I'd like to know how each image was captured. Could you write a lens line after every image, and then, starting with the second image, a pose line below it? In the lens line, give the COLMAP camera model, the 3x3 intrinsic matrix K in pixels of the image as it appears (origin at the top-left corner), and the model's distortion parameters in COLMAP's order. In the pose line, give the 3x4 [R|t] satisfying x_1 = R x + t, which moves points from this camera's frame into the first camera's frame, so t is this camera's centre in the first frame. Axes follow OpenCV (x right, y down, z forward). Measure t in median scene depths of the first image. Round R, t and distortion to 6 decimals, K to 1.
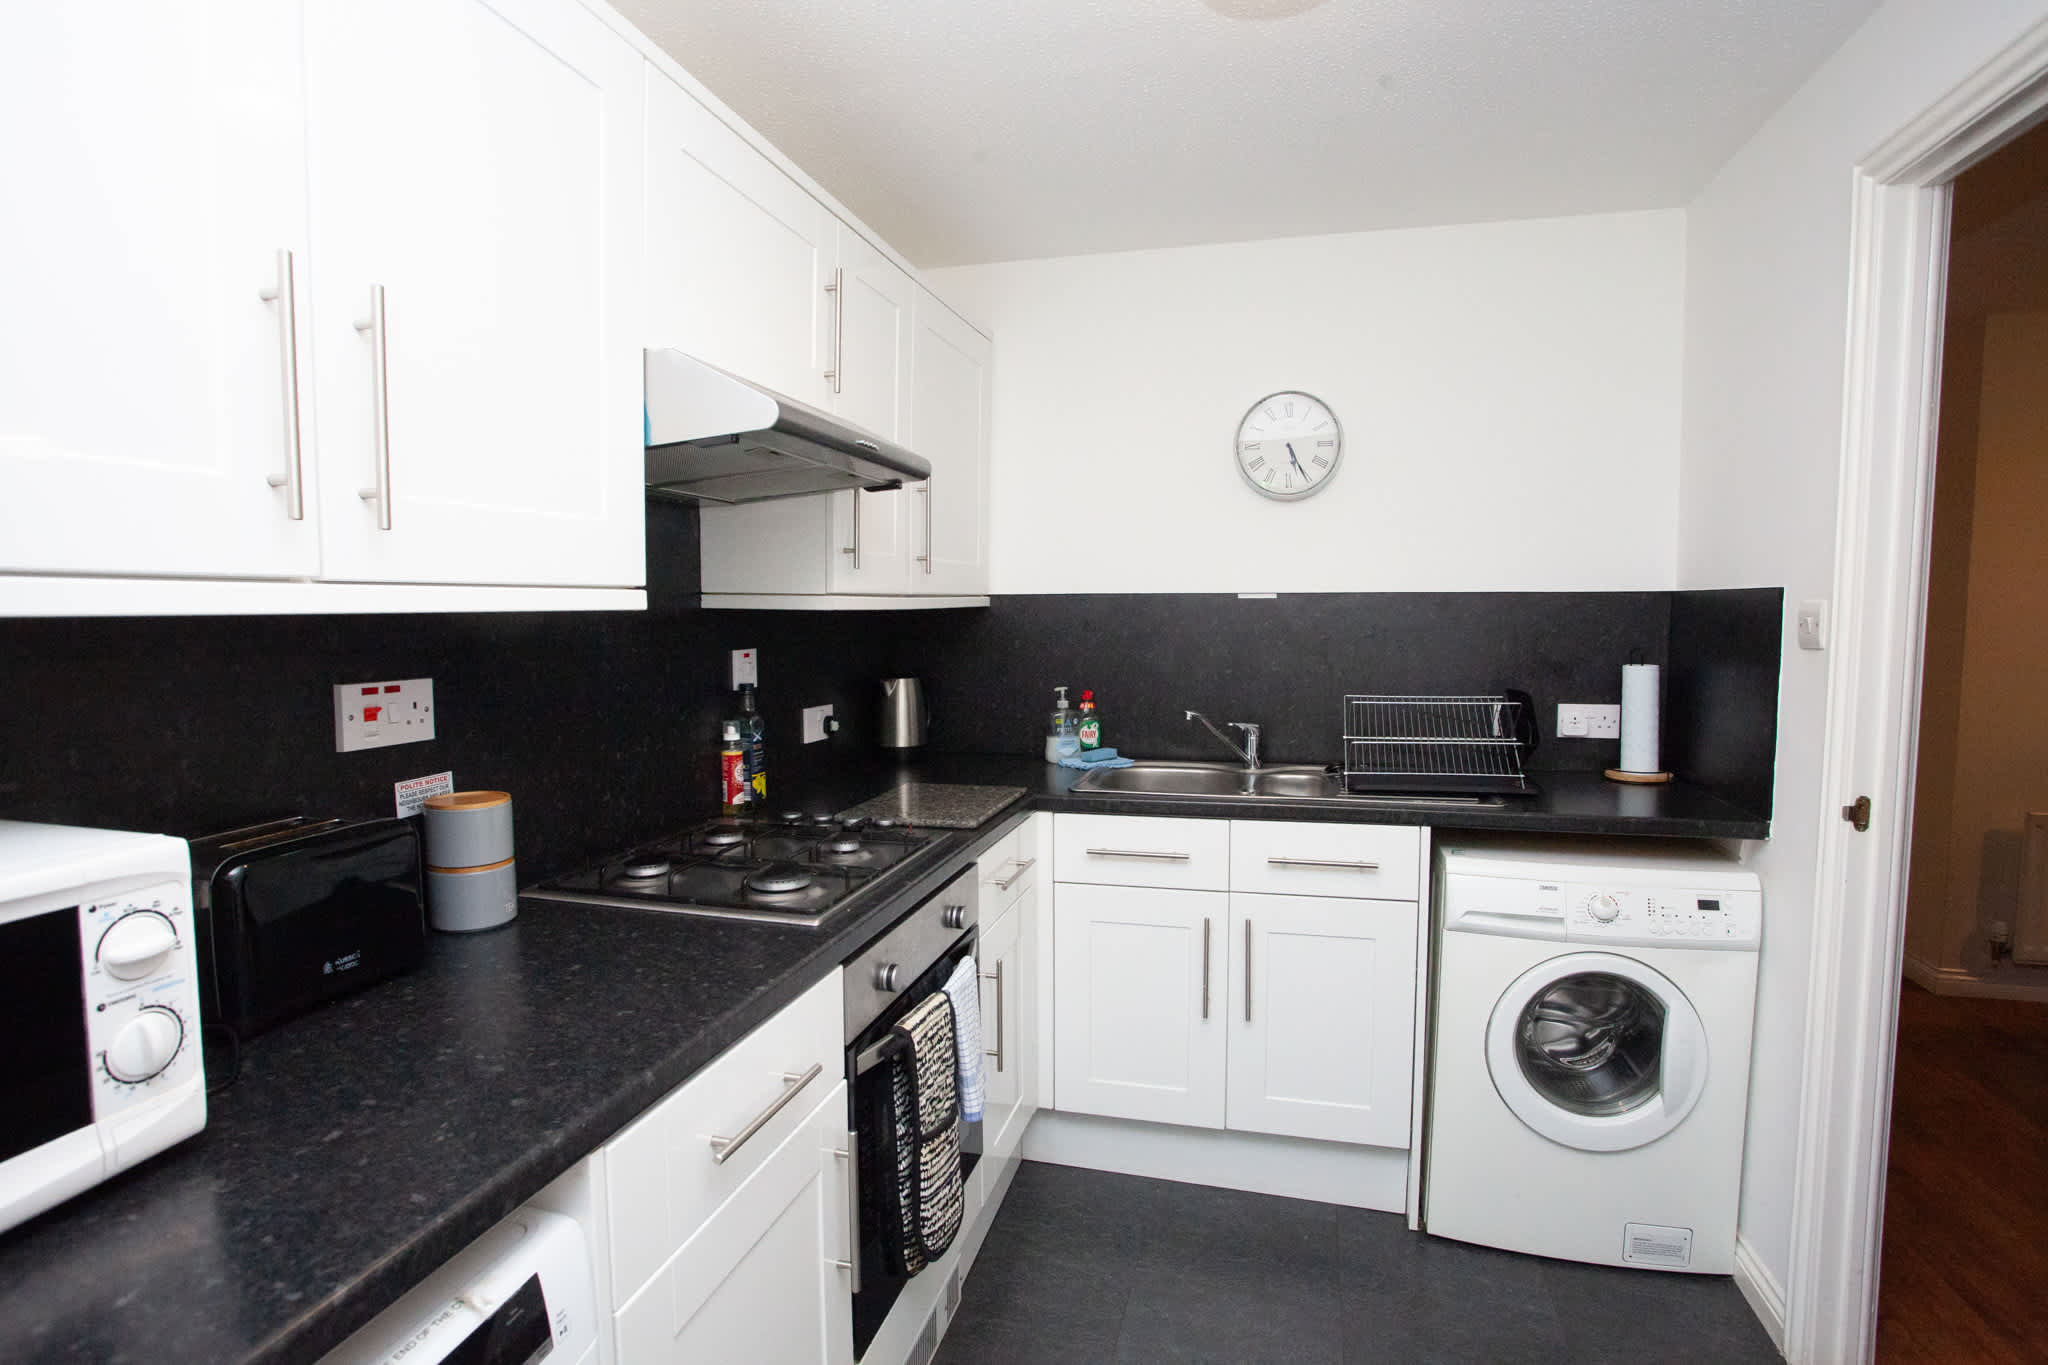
lens RADIAL K [[1013.8, 0, 1033.5], [0, 1013.8, 669.4], [0, 0, 1]] dist [-0.055838, 0.024759]
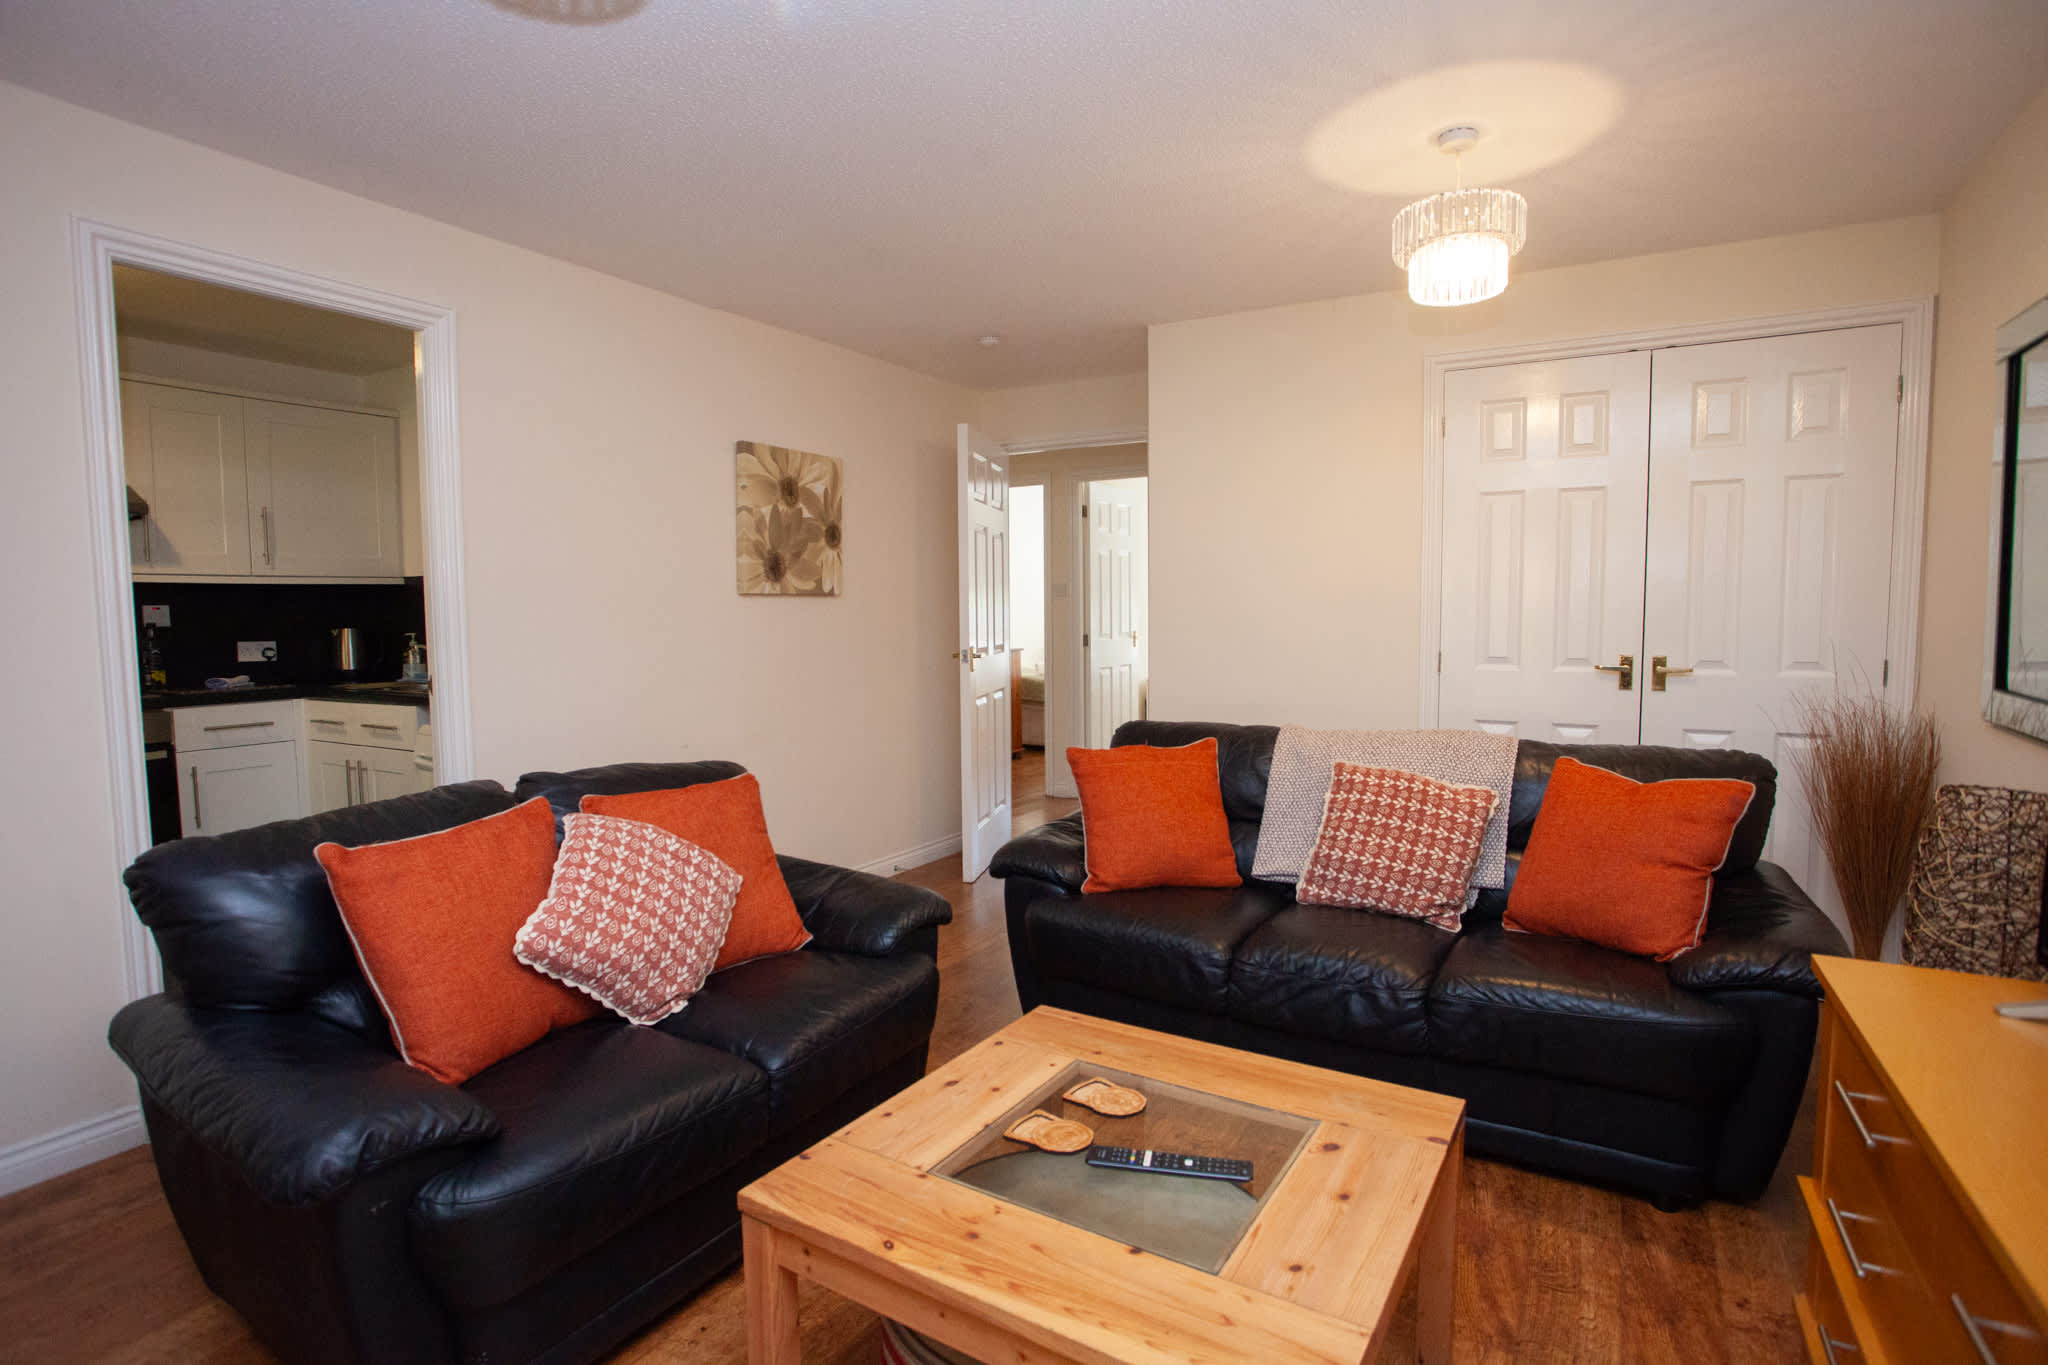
lens RADIAL K [[1013.8, 0, 994.2], [0, 1013.8, 689.9], [0, 0, 1]] dist [-0.055838, 0.024759]
pose [[0.961127, 0.013734, -0.275764, 1.739818], [-0.009645, 0.999823, 0.016177, 0.094163], [0.275937, -0.012889, 0.961089, -0.327395]]
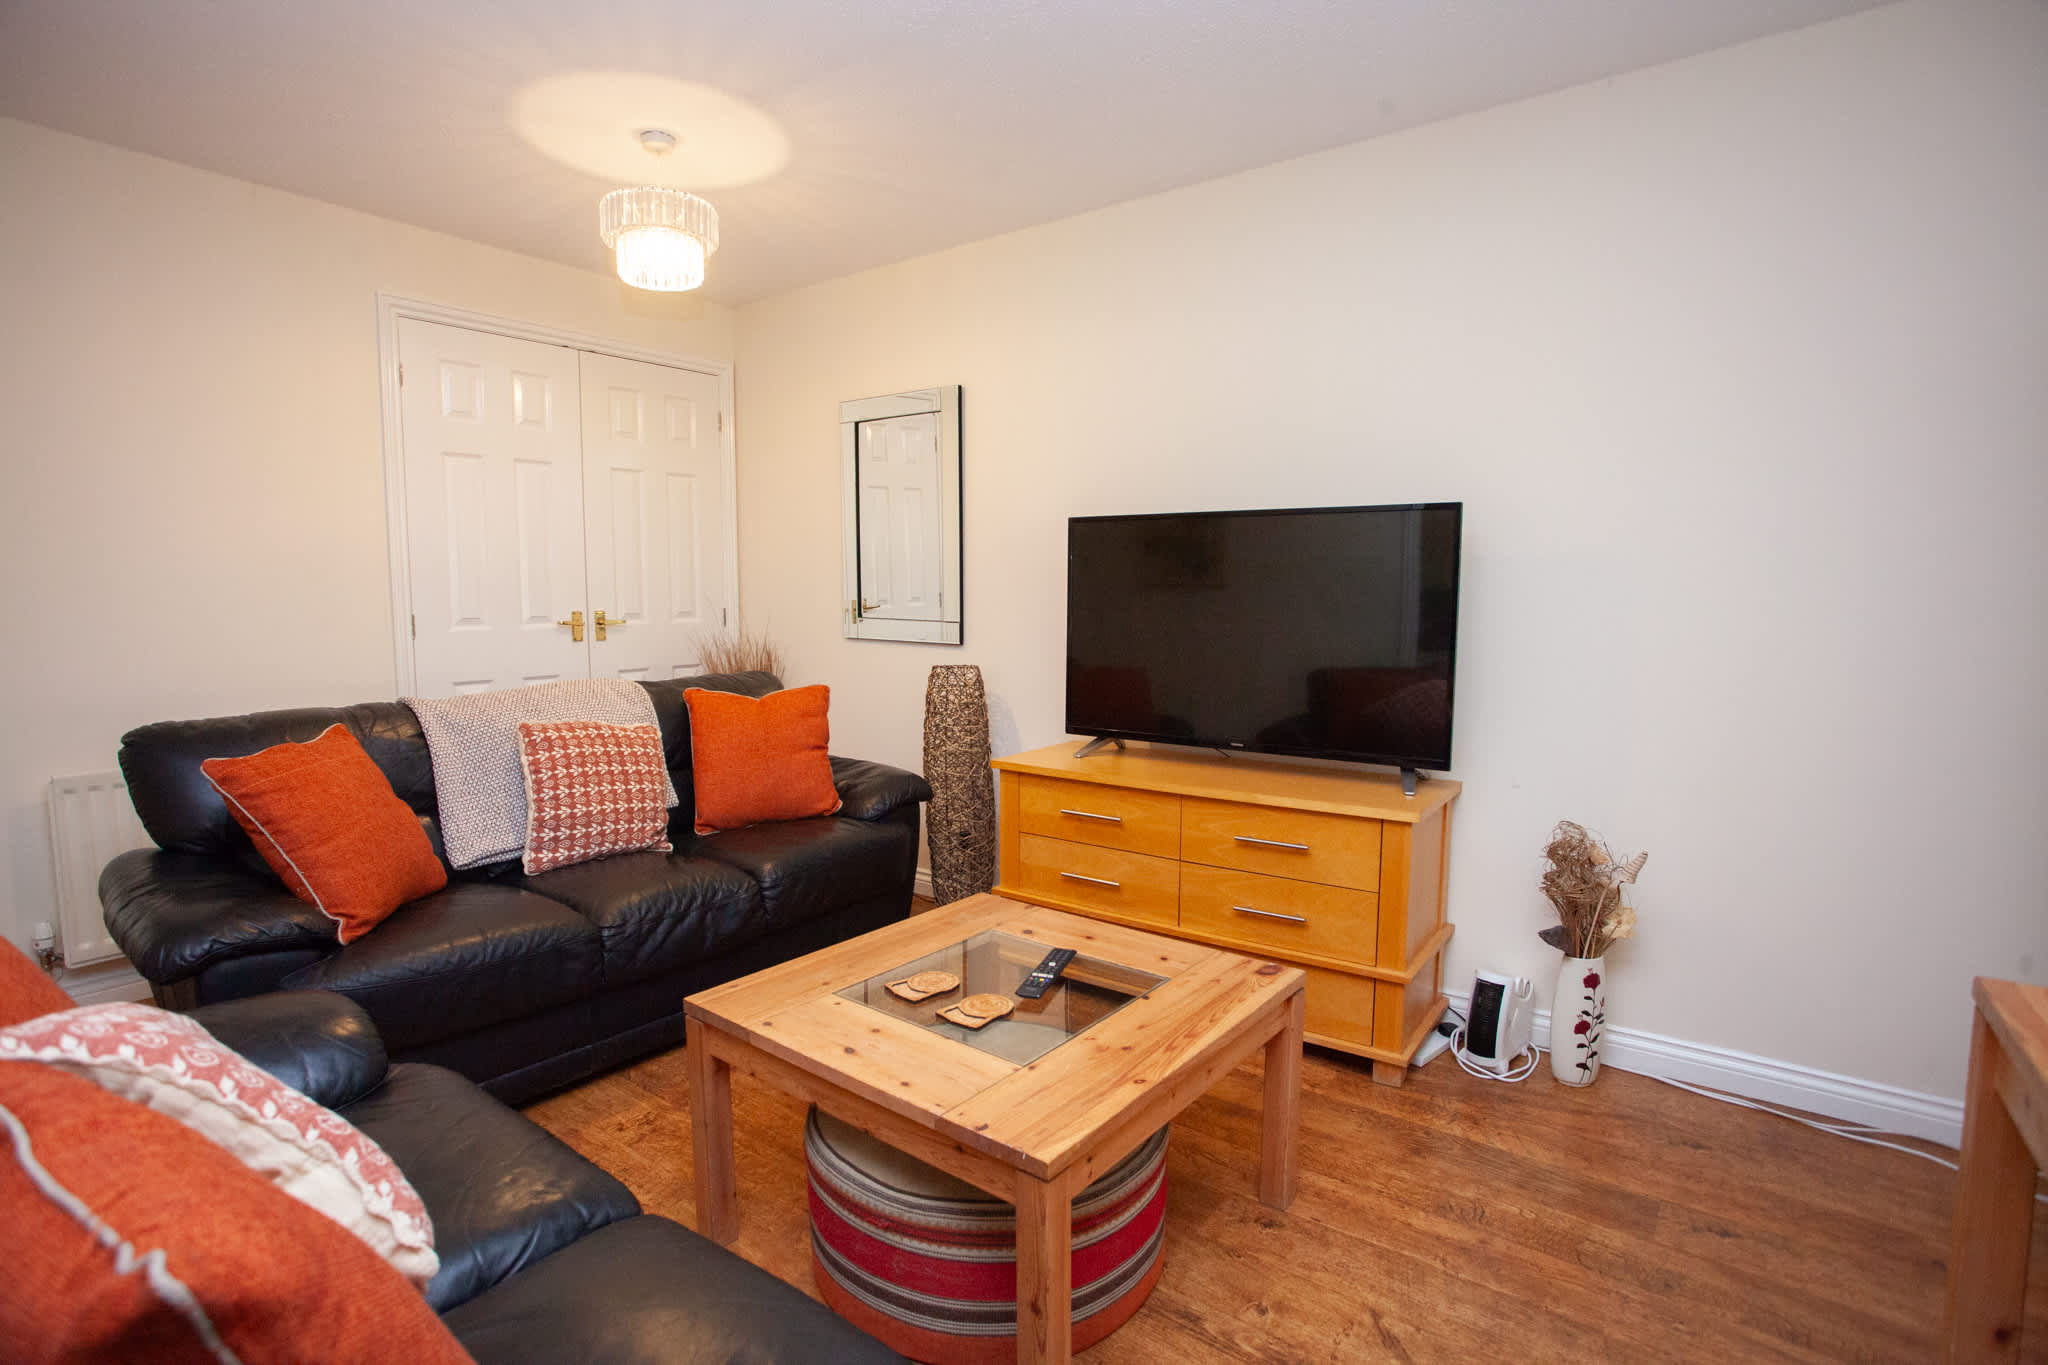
lens RADIAL K [[1013.8, 0, 1010.4], [0, 1013.8, 678.1], [0, 0, 1]] dist [-0.055838, 0.024759]
pose [[0.386551, -0.086831, 0.918171, 0.928390], [0.066462, 0.995592, 0.066172, 0.107748], [-0.919870, 0.035445, 0.390619, 0.004777]]
